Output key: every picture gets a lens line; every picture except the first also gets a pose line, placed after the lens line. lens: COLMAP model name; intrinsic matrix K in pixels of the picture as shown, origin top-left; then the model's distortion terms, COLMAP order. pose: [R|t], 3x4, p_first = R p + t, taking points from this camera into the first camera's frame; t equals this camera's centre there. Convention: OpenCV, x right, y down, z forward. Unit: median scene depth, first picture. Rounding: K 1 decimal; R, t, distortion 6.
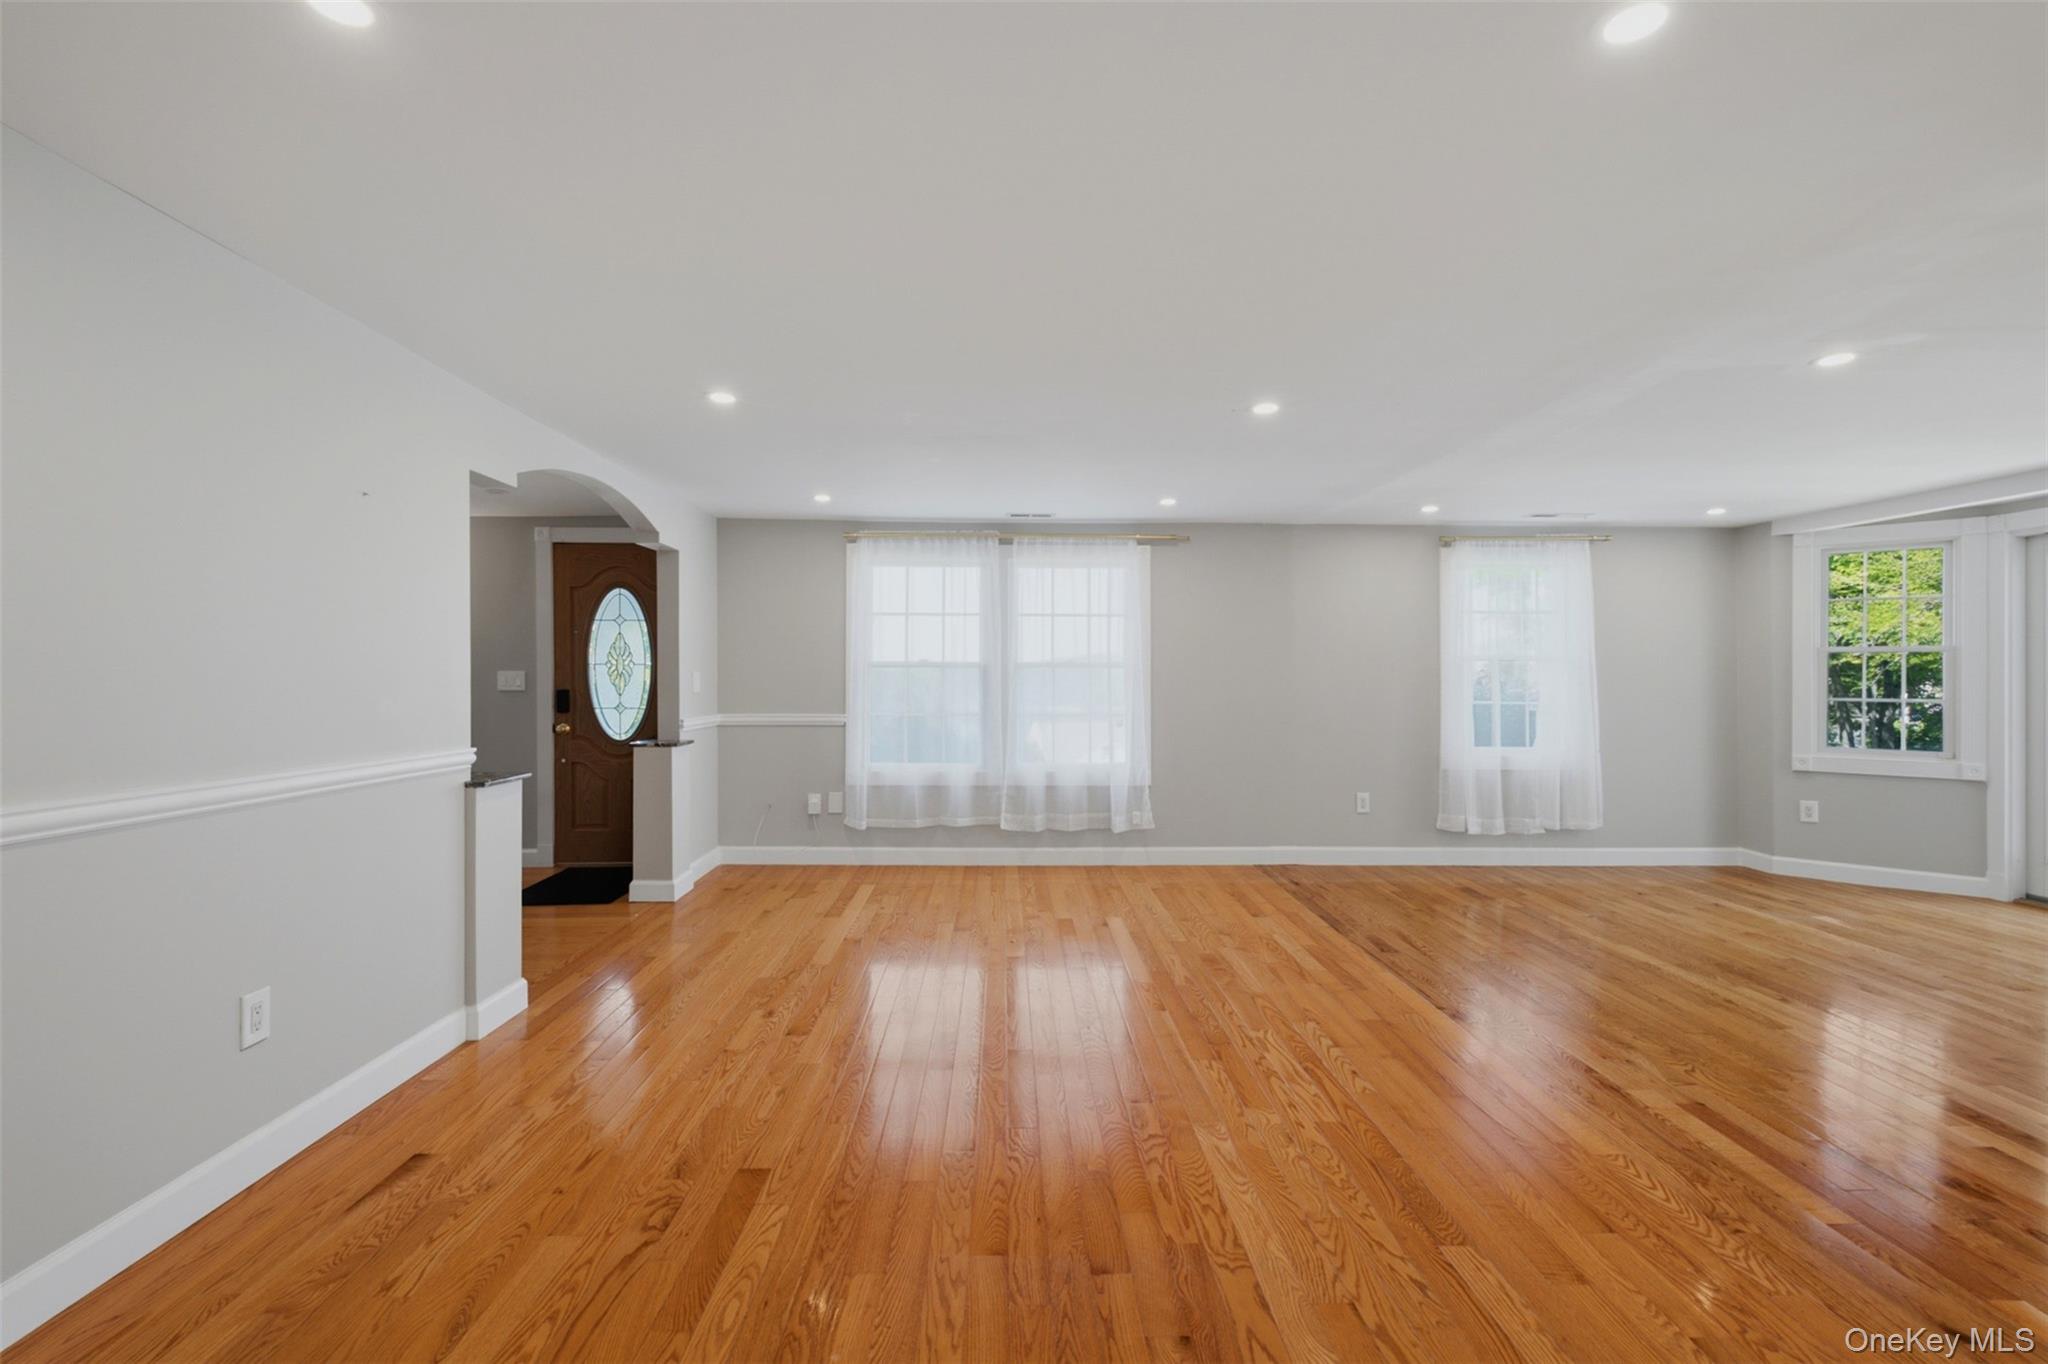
lens RADIAL K [[926.8, 0, 1021.1], [0, 926.8, 667.2], [0, 0, 1]] dist [-0.000592, -0.000161]
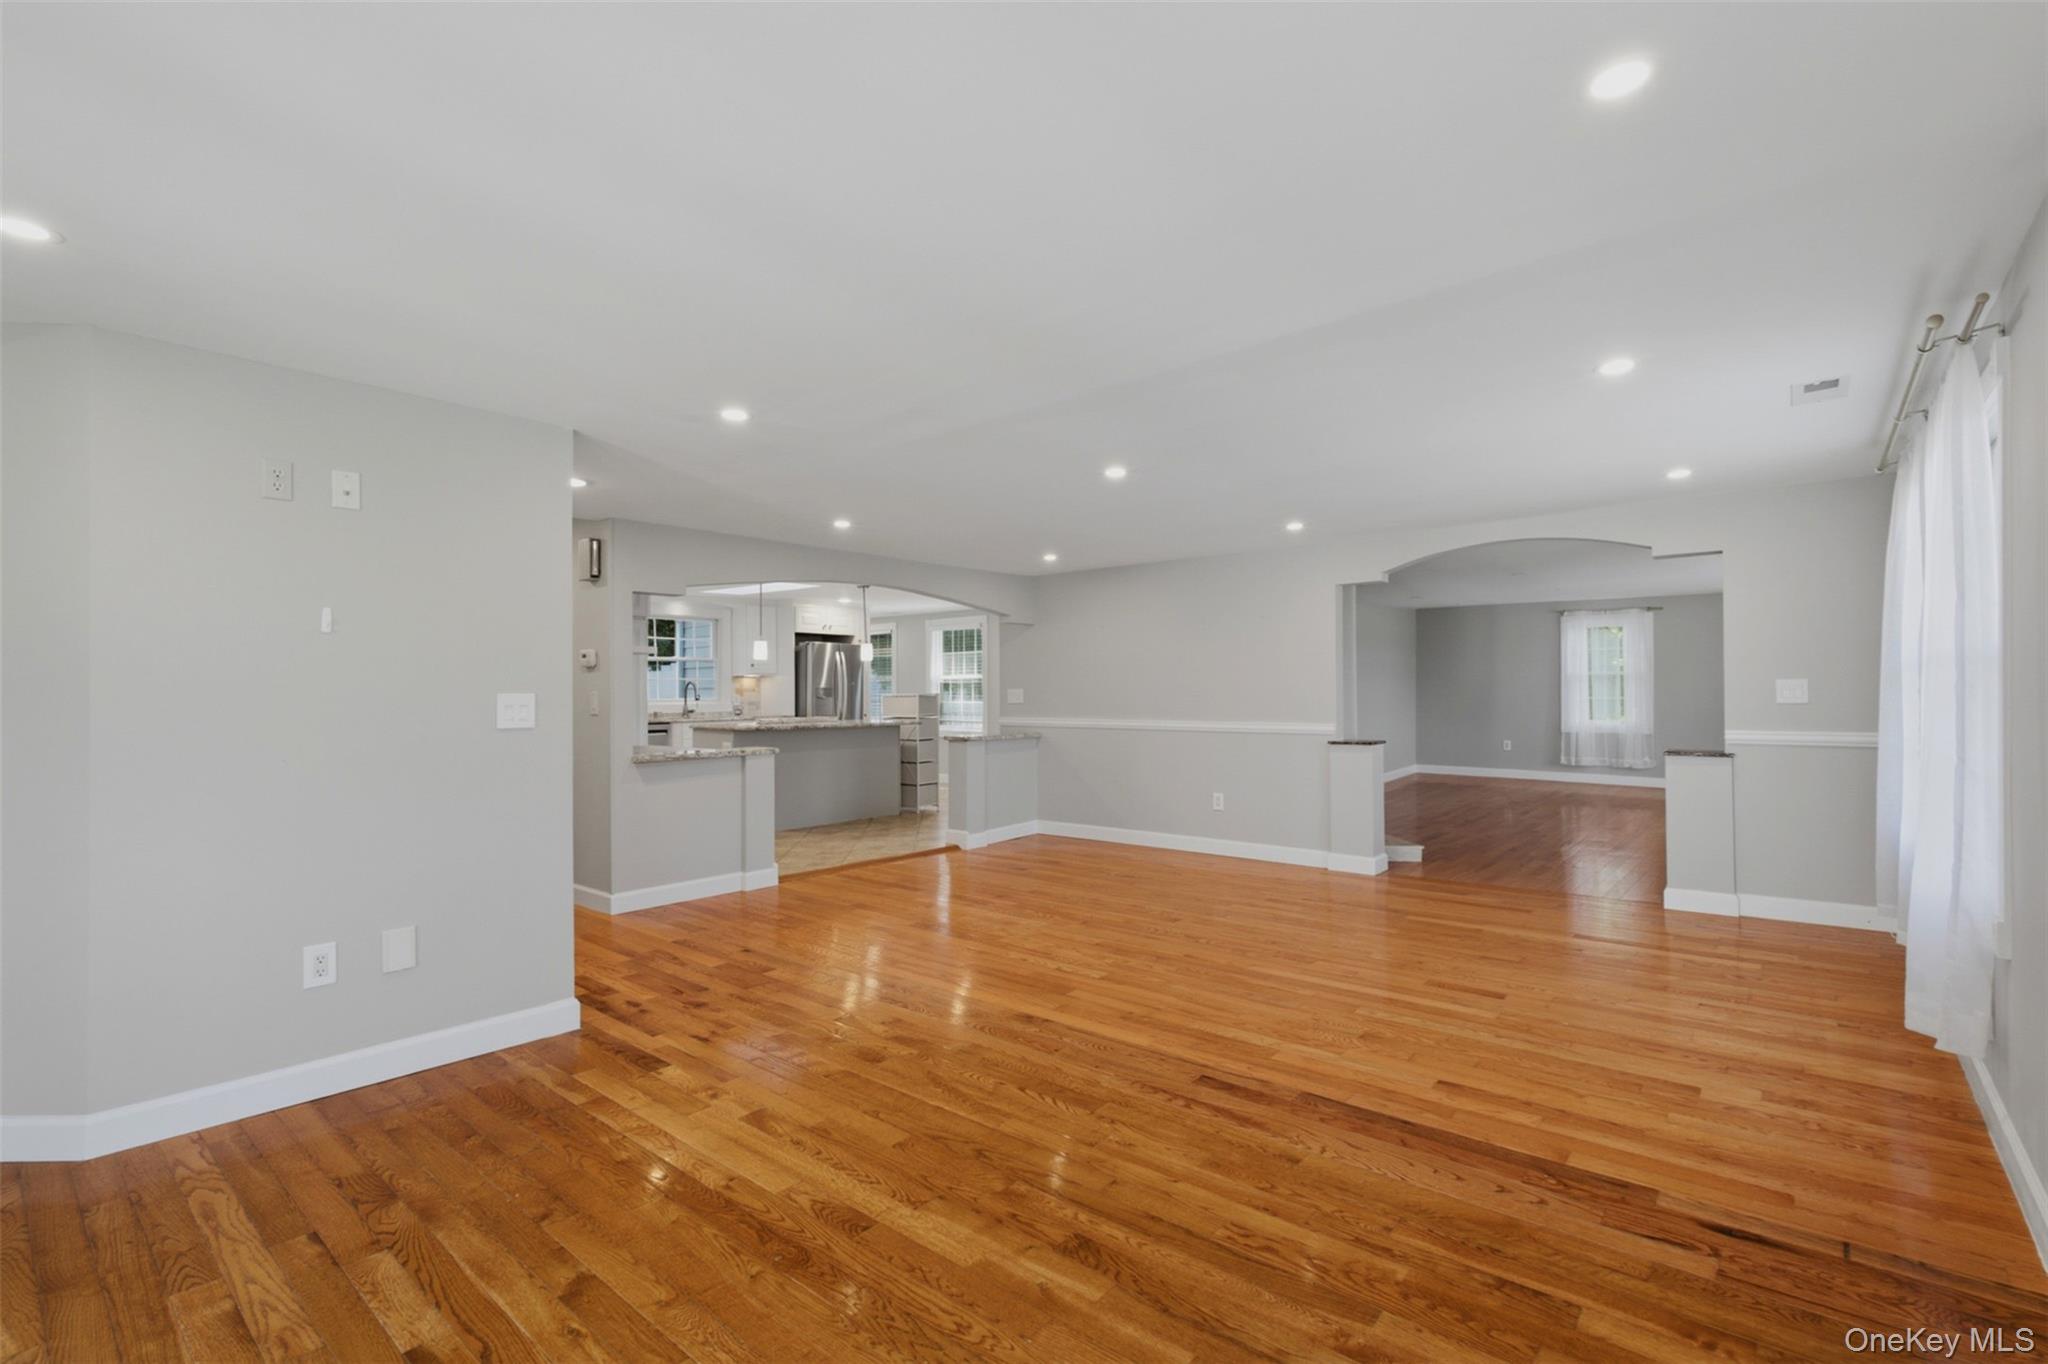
lens RADIAL K [[926.8, 0, 1021.1], [0, 926.8, 667.2], [0, 0, 1]] dist [-0.000592, -0.000161]
pose [[-0.662756, -0.017116, -0.748640, 0.732158], [0.006000, 0.999585, -0.028165, 0.009045], [0.748811, -0.023158, -0.662379, 0.987141]]
